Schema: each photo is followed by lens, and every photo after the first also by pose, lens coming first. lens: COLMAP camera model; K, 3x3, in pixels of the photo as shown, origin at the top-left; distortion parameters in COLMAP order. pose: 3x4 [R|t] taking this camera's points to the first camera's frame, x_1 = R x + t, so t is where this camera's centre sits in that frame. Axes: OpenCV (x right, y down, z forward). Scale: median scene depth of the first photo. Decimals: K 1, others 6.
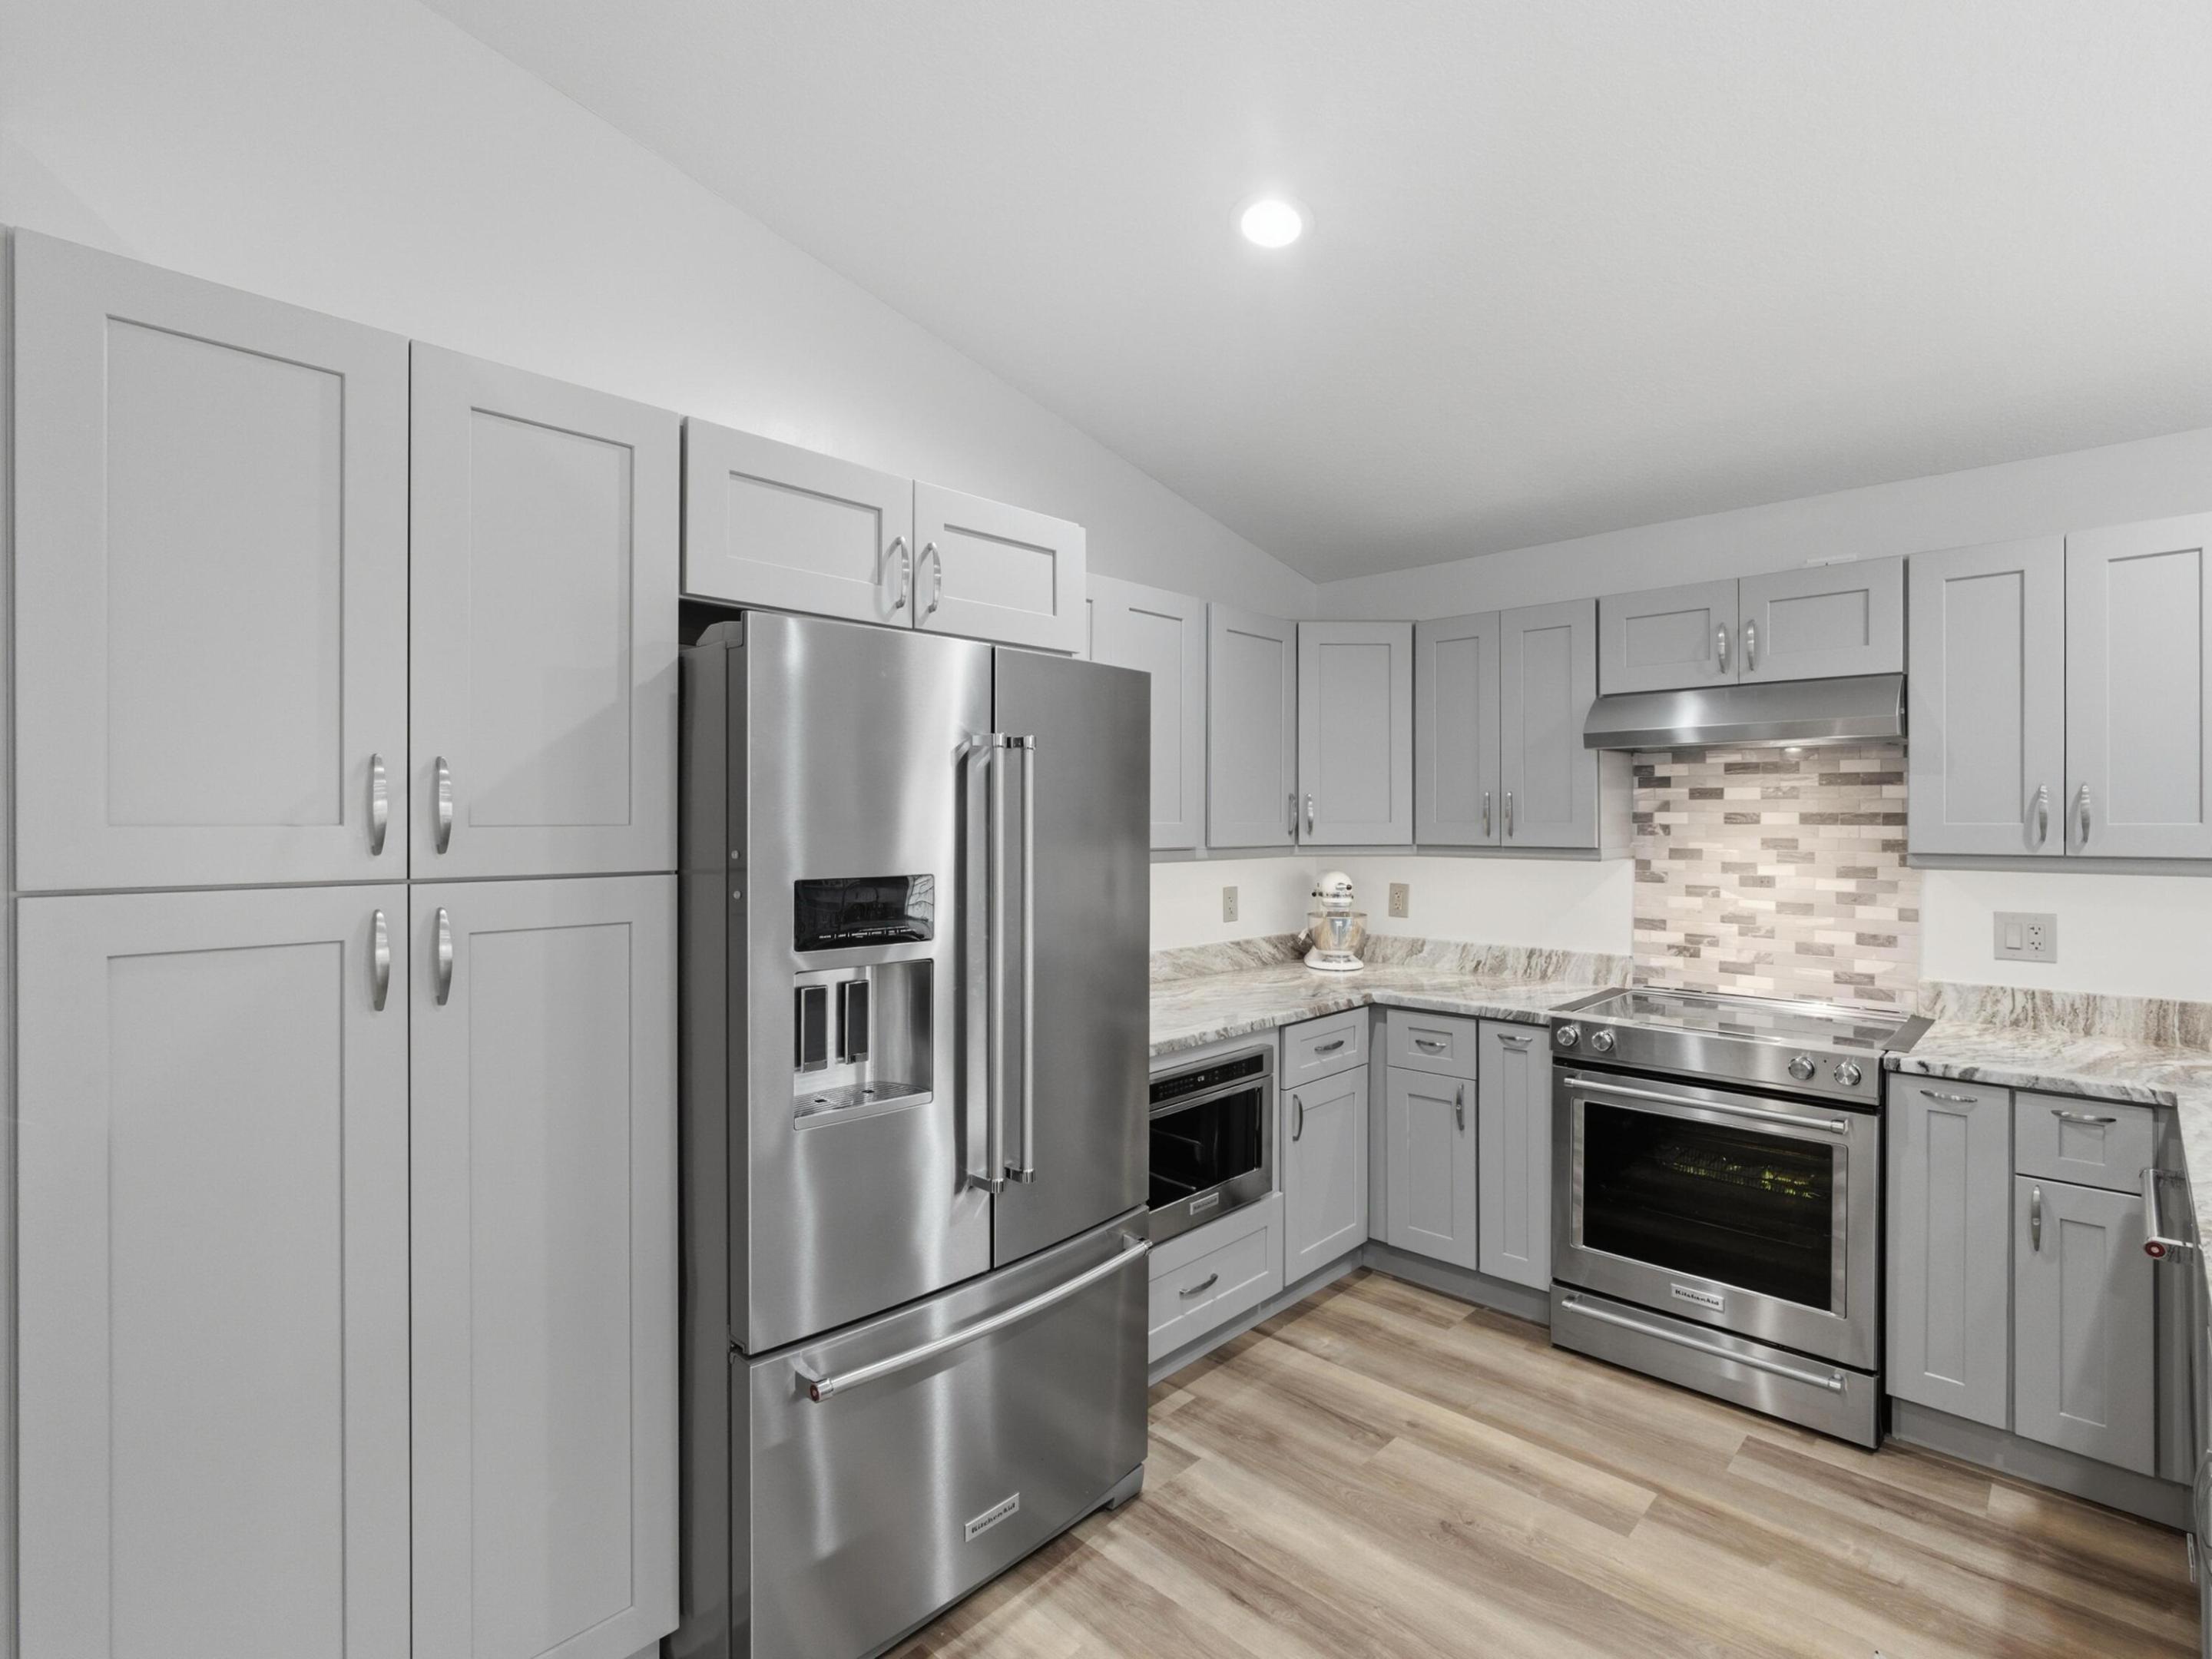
lens RADIAL K [[1069.8, 0, 1147.2], [0, 1069.8, 824.9], [0, 0, 1]] dist [-0.011712, 0.003816]
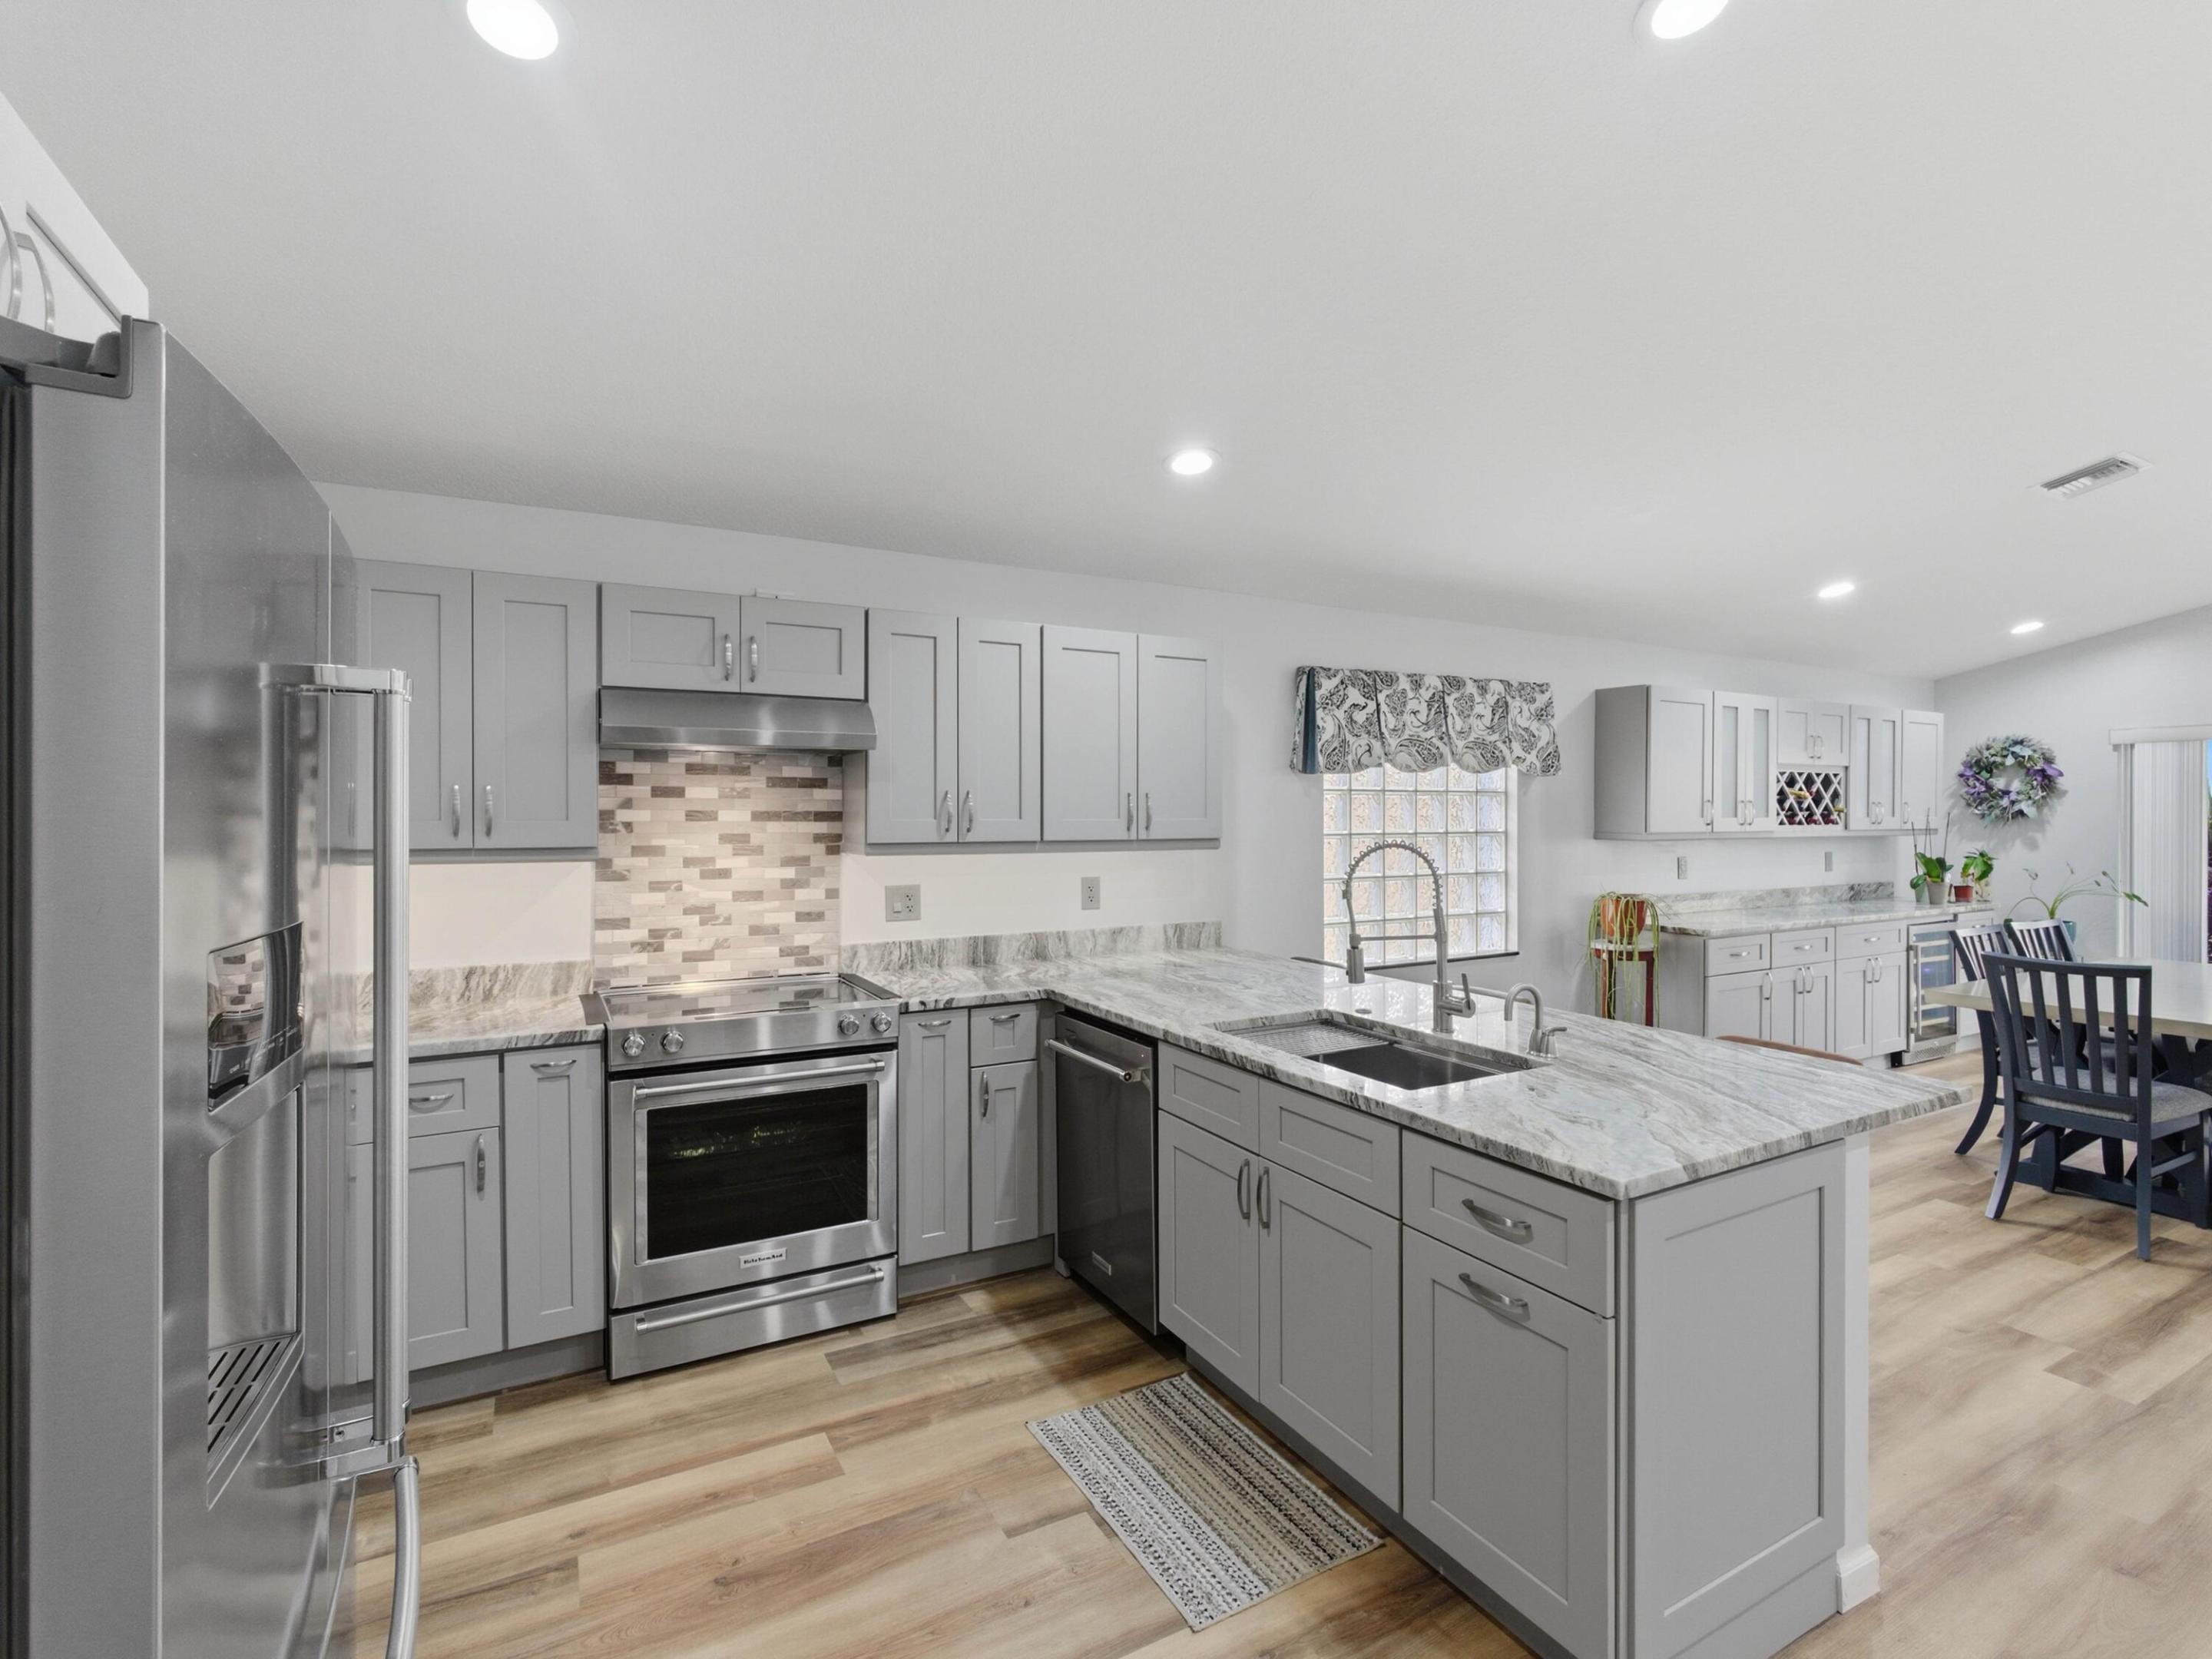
lens RADIAL K [[1073.2, 0, 1141.2], [0, 1073.2, 819.0], [0, 0, 1]] dist [-0.019192, 0.004328]
pose [[0.287549, -0.002137, 0.957764, -0.380412], [0.005050, 0.999987, 0.000715, -0.001676], [-0.957753, 0.004631, 0.287556, 0.294254]]
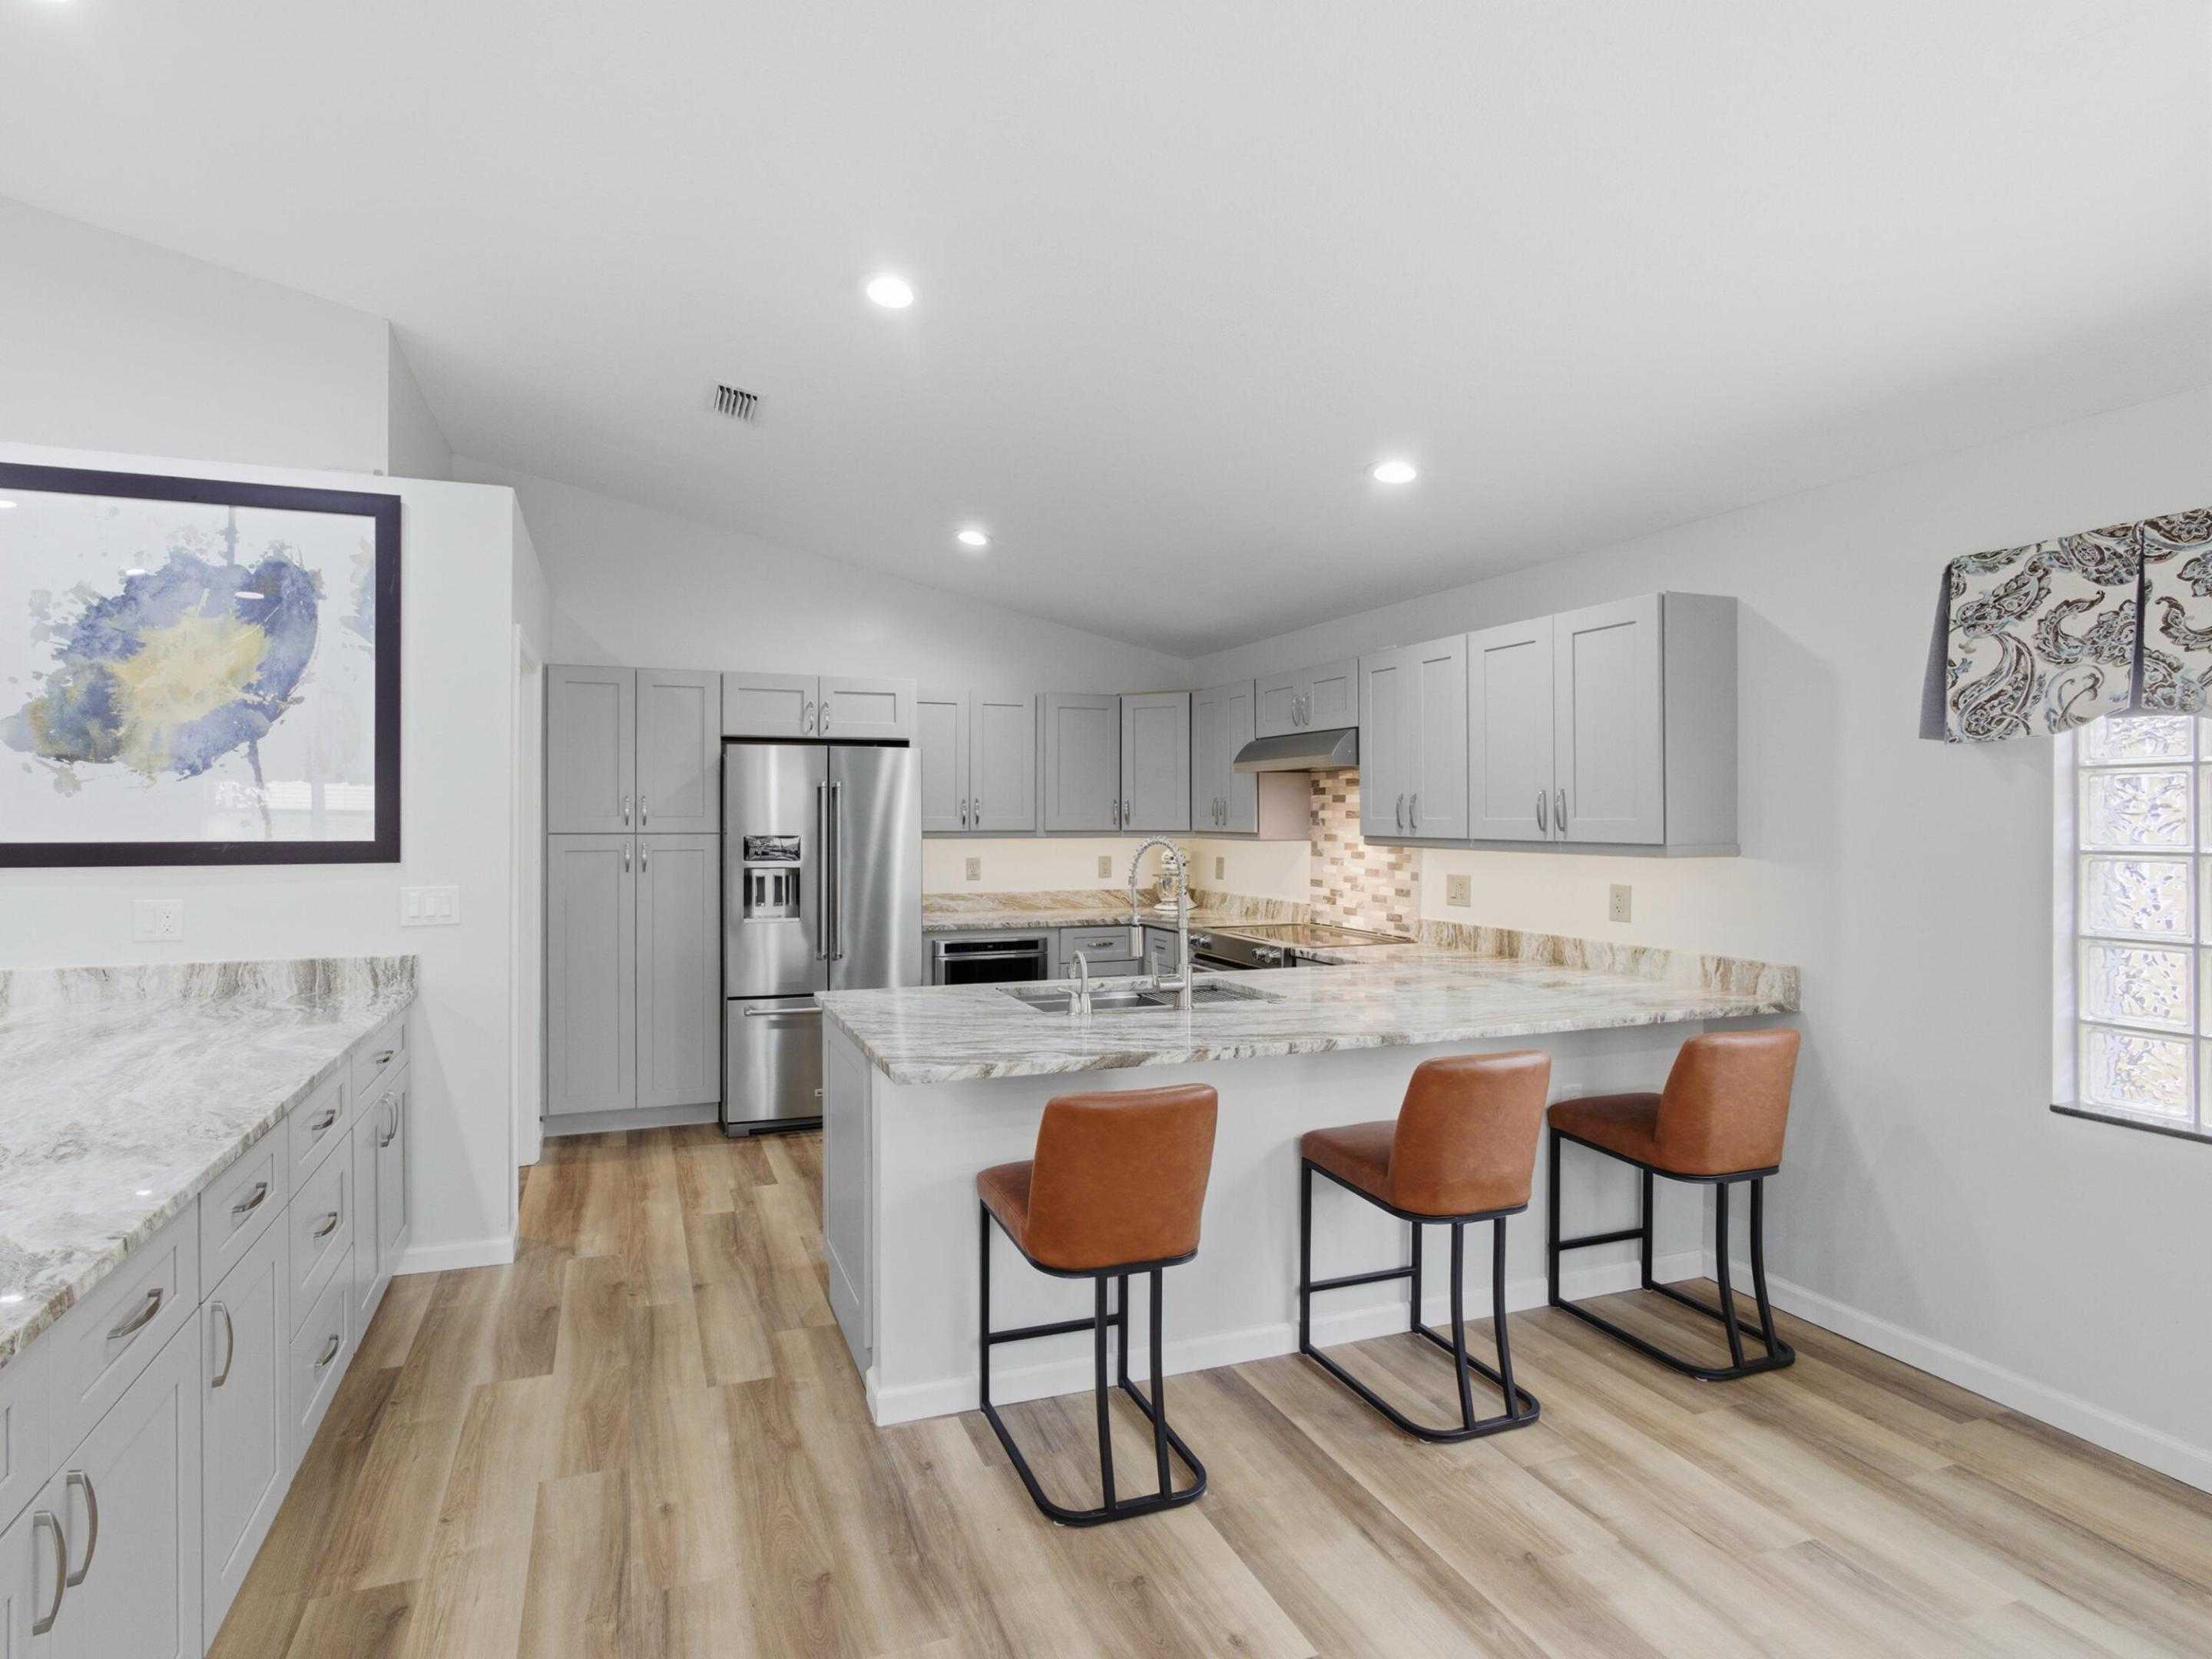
lens RADIAL K [[1069.8, 0, 955.7], [0, 1069.8, 816.9], [0, 0, 1]] dist [-0.011712, 0.003816]
pose [[0.870532, 0.002216, -0.492106, 0.902180], [-0.003051, 0.999995, -0.000895, 0.000247], [0.492102, 0.002280, 0.870535, -0.699310]]
